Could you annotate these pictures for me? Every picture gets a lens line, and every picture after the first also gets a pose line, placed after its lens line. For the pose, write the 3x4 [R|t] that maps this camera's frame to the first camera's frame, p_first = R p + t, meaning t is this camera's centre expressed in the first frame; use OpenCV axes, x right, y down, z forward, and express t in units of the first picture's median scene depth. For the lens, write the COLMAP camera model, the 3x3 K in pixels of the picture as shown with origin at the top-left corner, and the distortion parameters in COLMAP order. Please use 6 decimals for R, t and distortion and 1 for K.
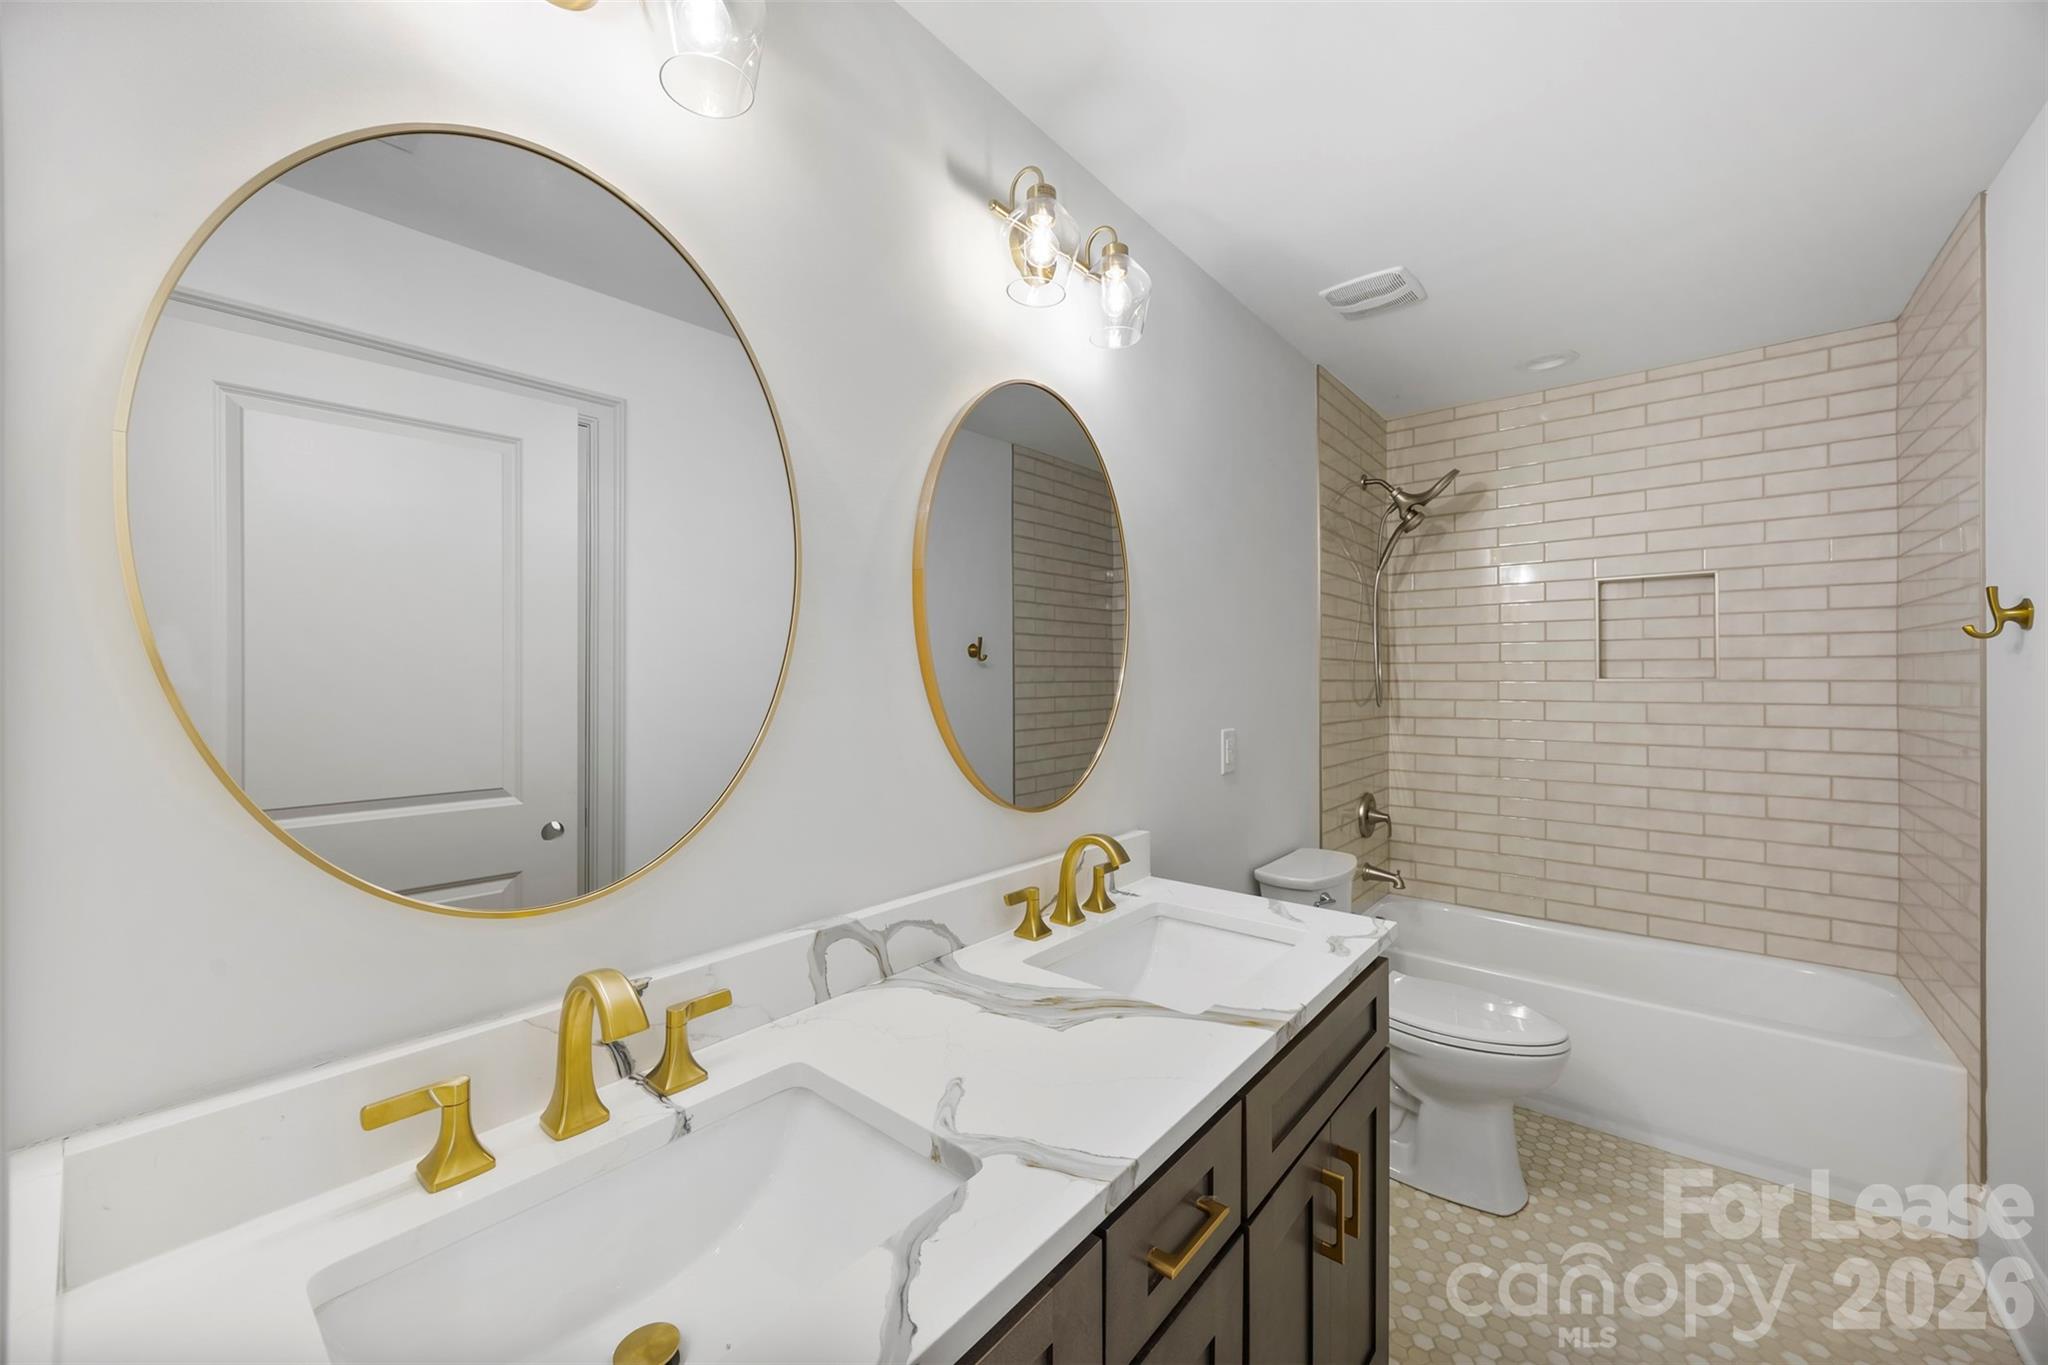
lens RADIAL K [[791.3, 0, 1027.9], [0, 791.3, 667.8], [0, 0, 1]] dist [-0.000569, -0.000102]
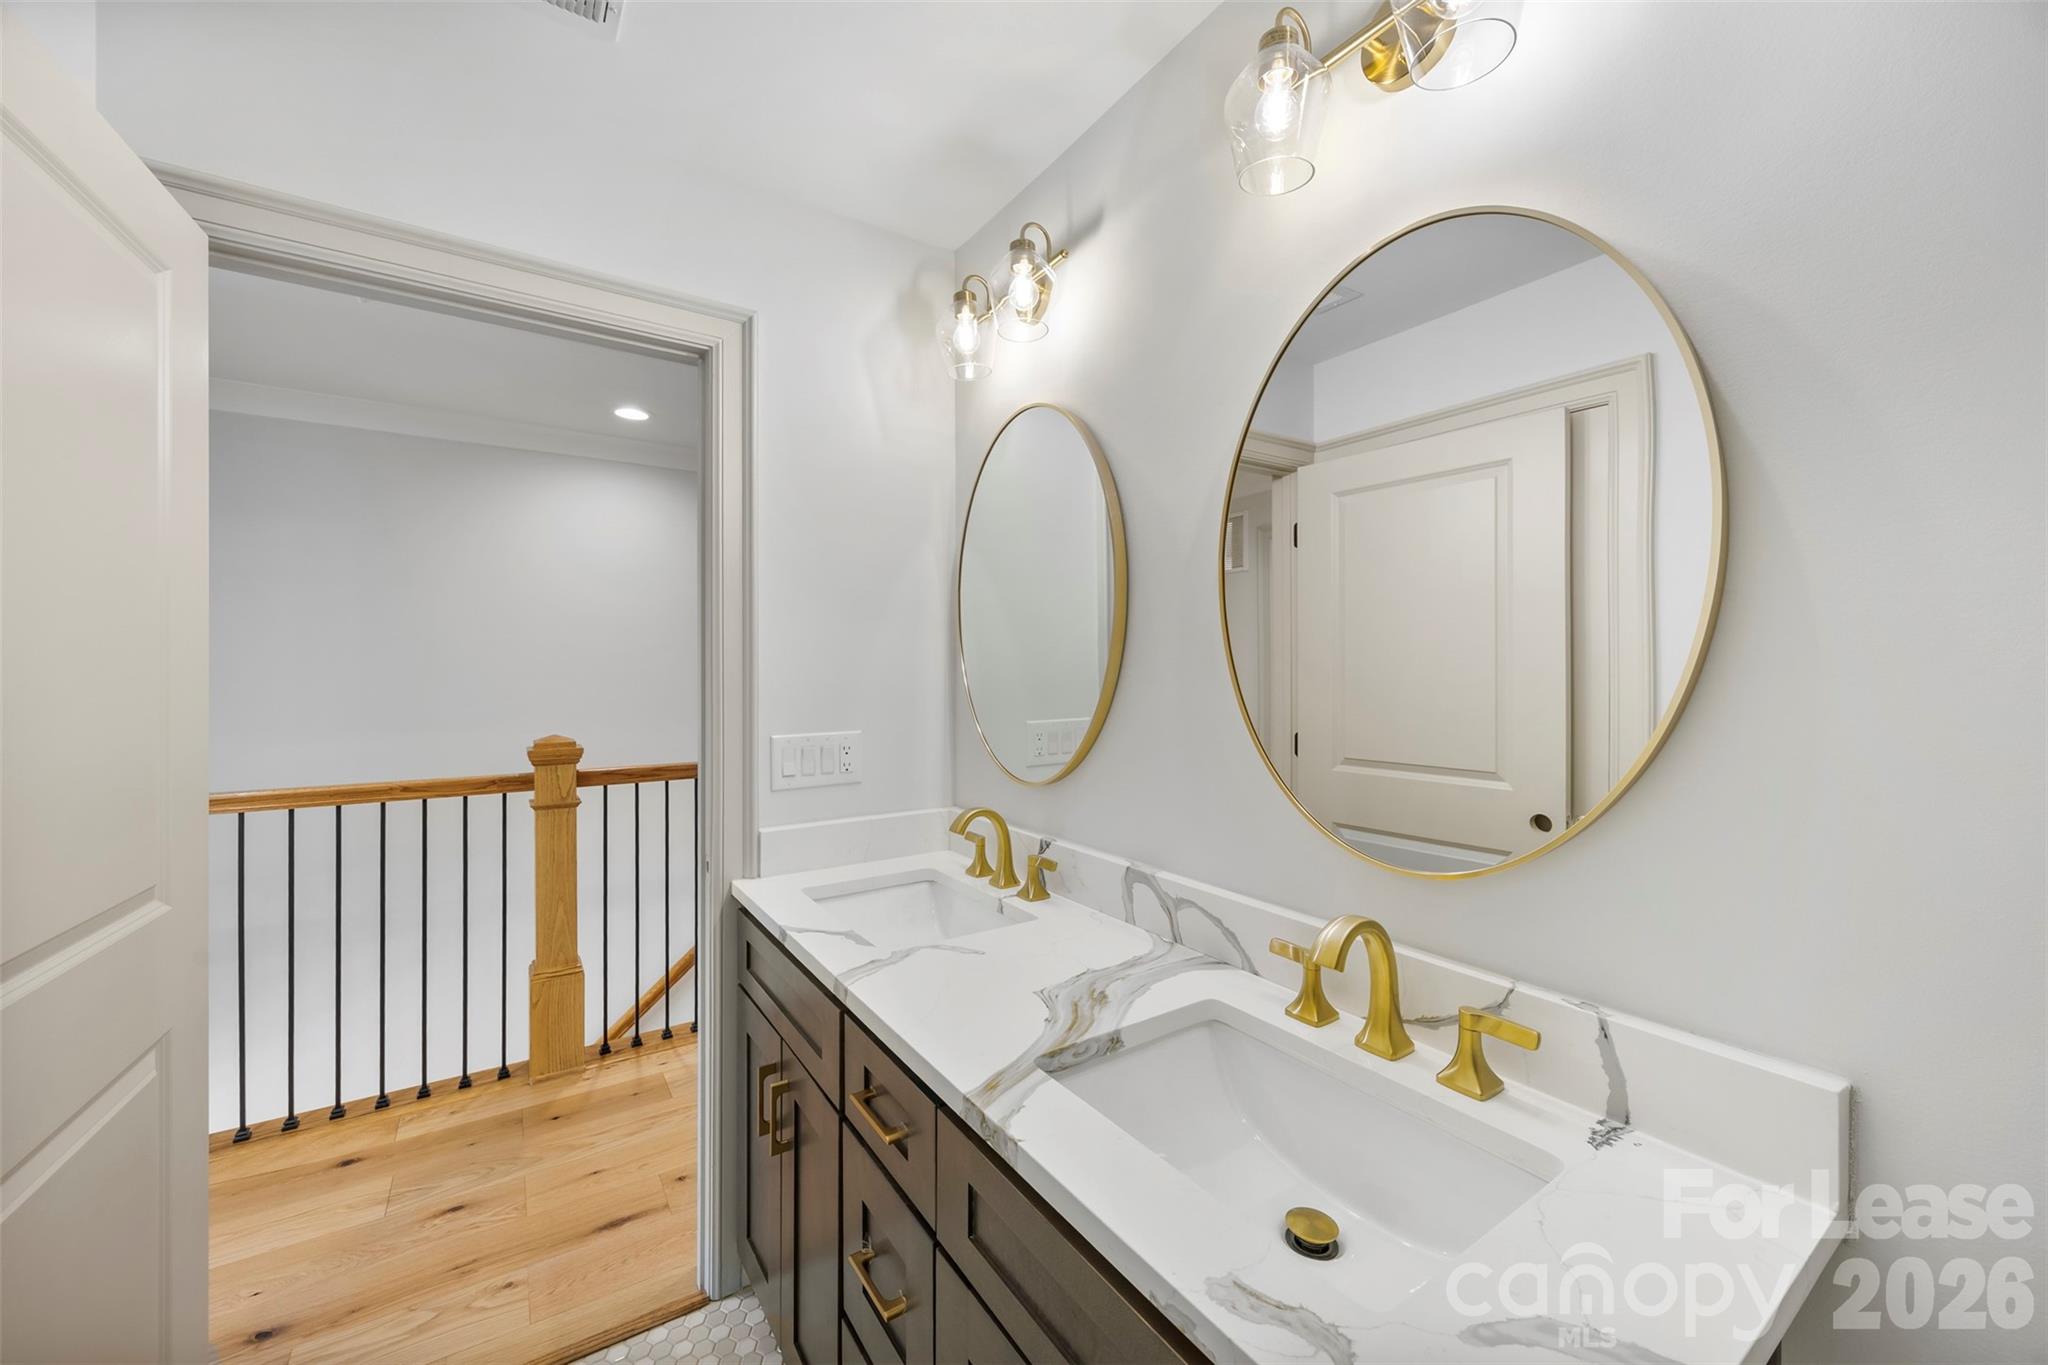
lens RADIAL K [[849.4, 0, 1076.6], [0, 849.4, 658.8], [0, 0, 1]] dist [-0.001217, -0.000097]
pose [[-0.272825, -0.002244, -0.962061, 1.076461], [0.001062, 0.999996, -0.002633, -0.006484], [0.962063, -0.001740, -0.272822, 1.265860]]
